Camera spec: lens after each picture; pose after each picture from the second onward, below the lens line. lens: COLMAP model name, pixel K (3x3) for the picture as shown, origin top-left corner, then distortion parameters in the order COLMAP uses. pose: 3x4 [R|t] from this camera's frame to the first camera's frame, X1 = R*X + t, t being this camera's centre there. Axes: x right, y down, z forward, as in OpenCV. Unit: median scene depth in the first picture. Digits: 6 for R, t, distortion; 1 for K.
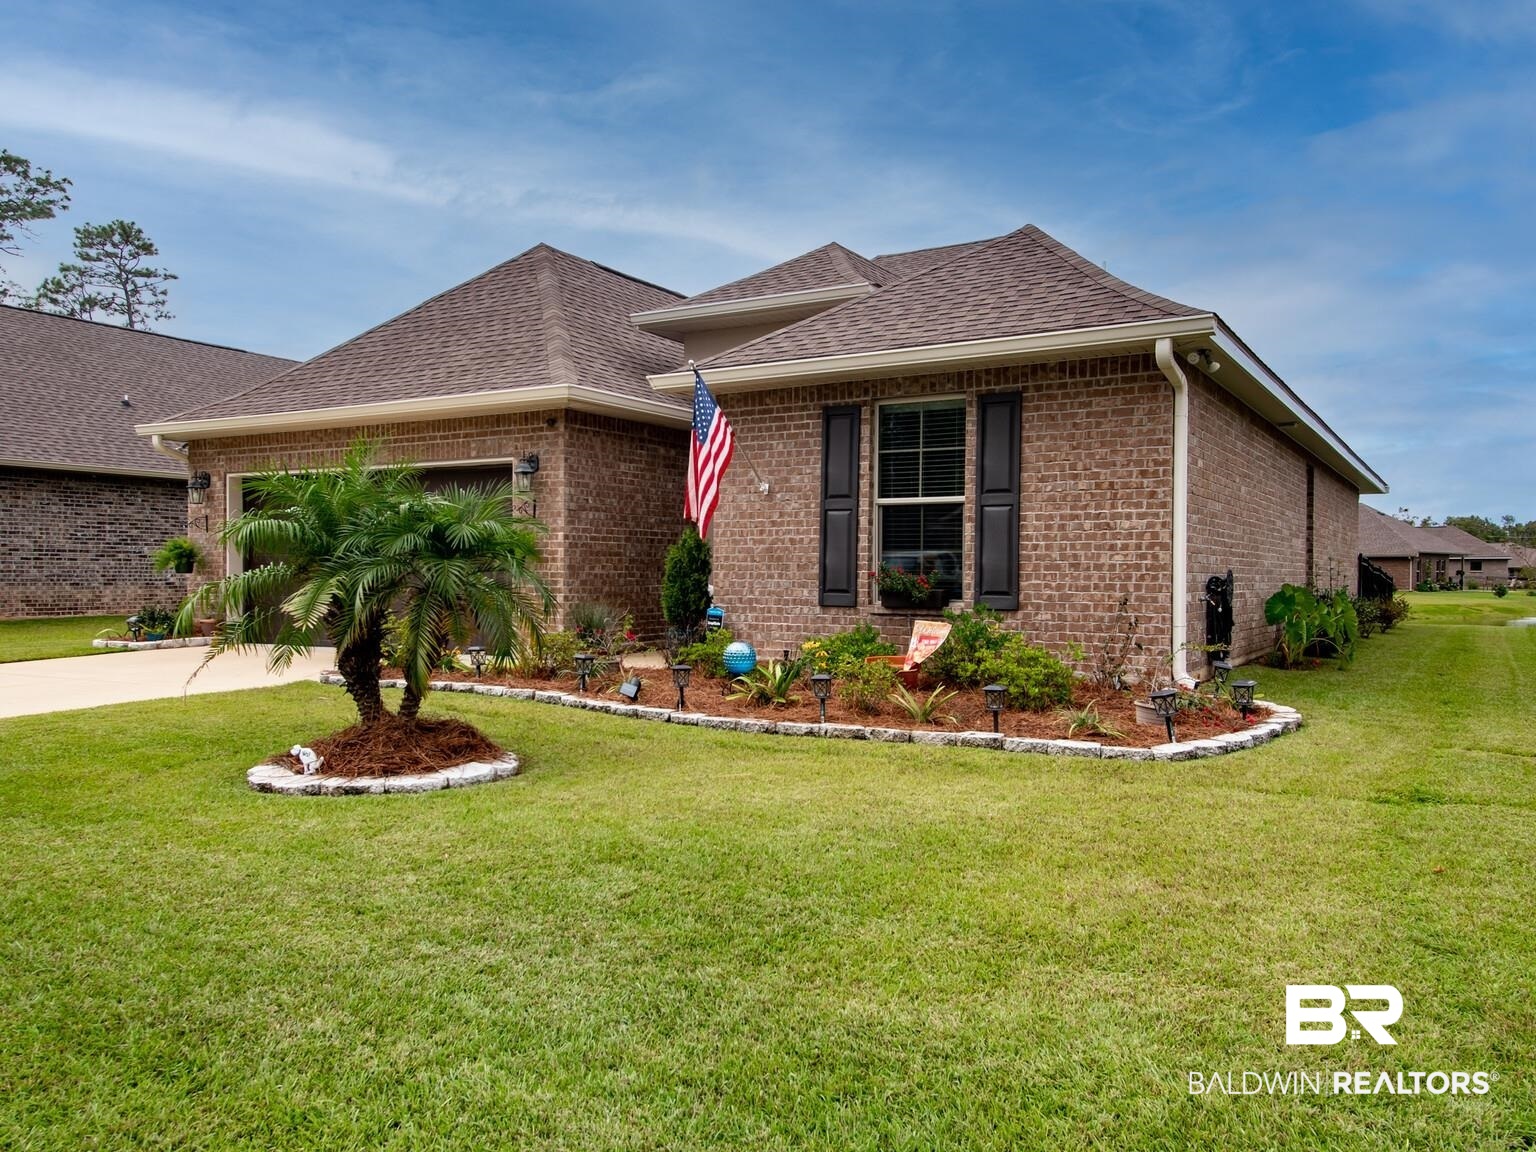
lens RADIAL K [[1158.6, 0, 768.0], [0, 1158.6, 576.0], [0, 0, 1]] dist [0.003057, 0.002261]
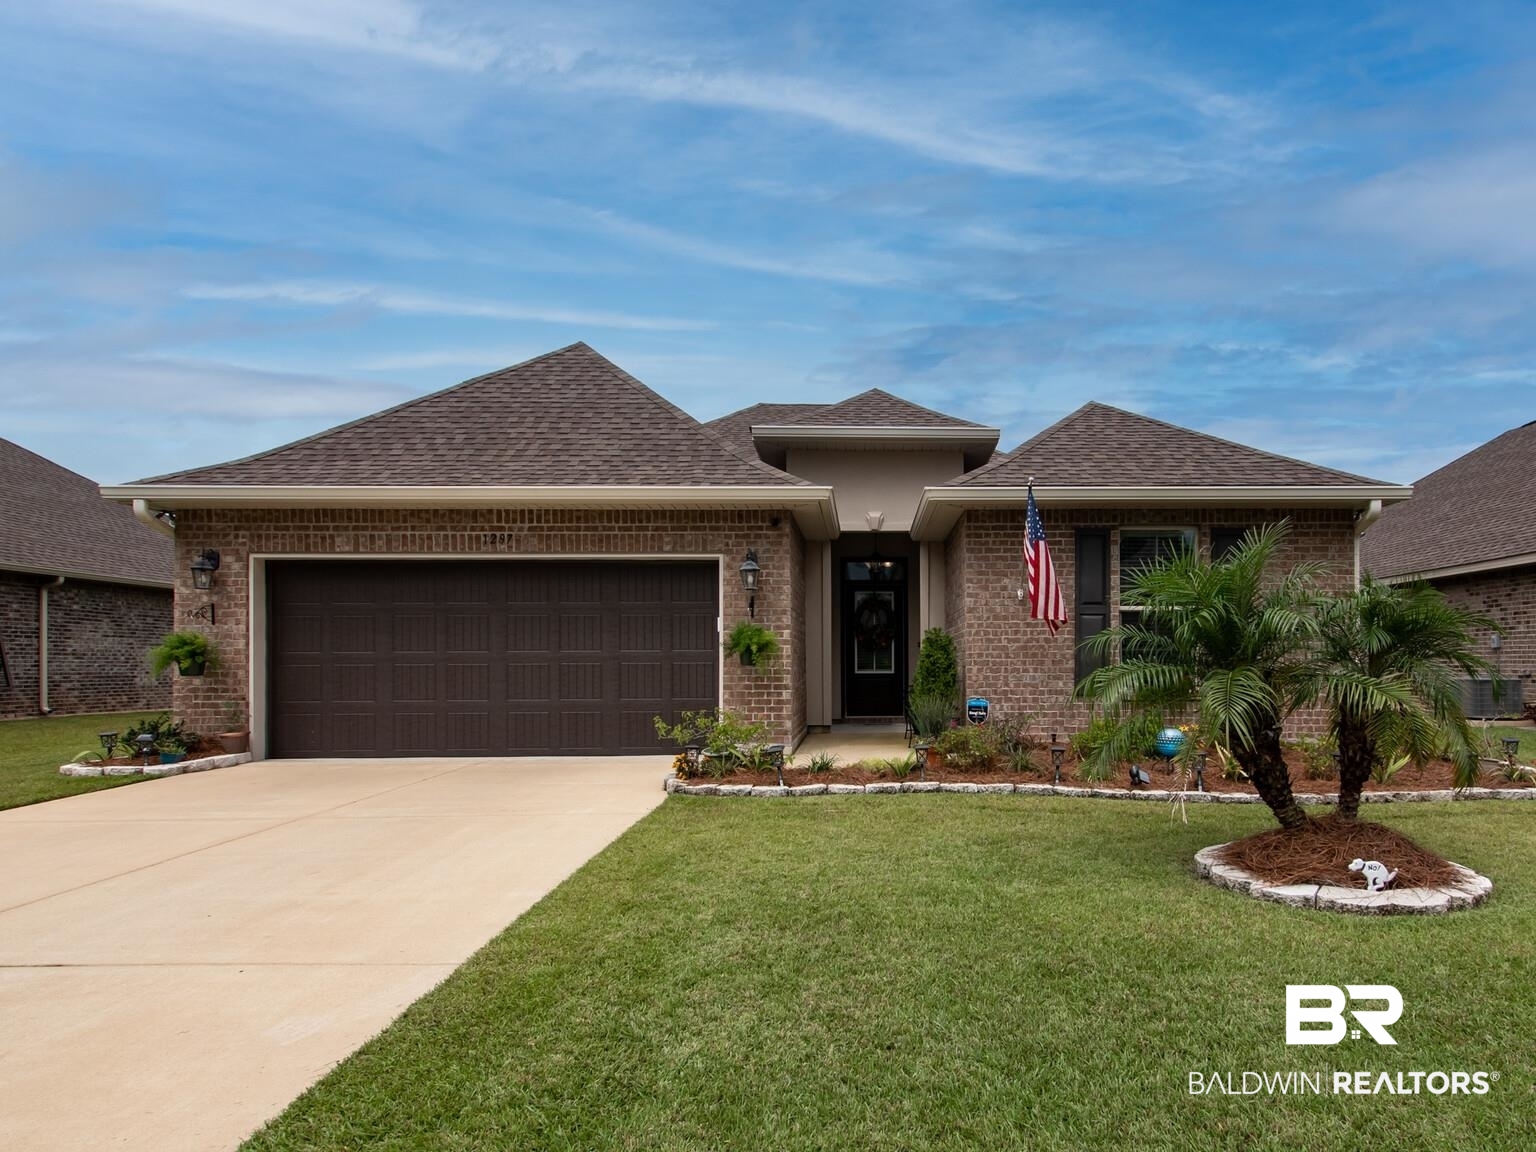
lens RADIAL K [[887.0, 0, 768.7], [0, 887.0, 659.0], [0, 0, 1]] dist [-0.020012, -0.000773]
pose [[0.846045, -0.003927, 0.533098, -0.678674], [0.010262, 0.999908, -0.008919, -0.005943], [-0.533013, 0.013017, 0.846007, 0.385609]]
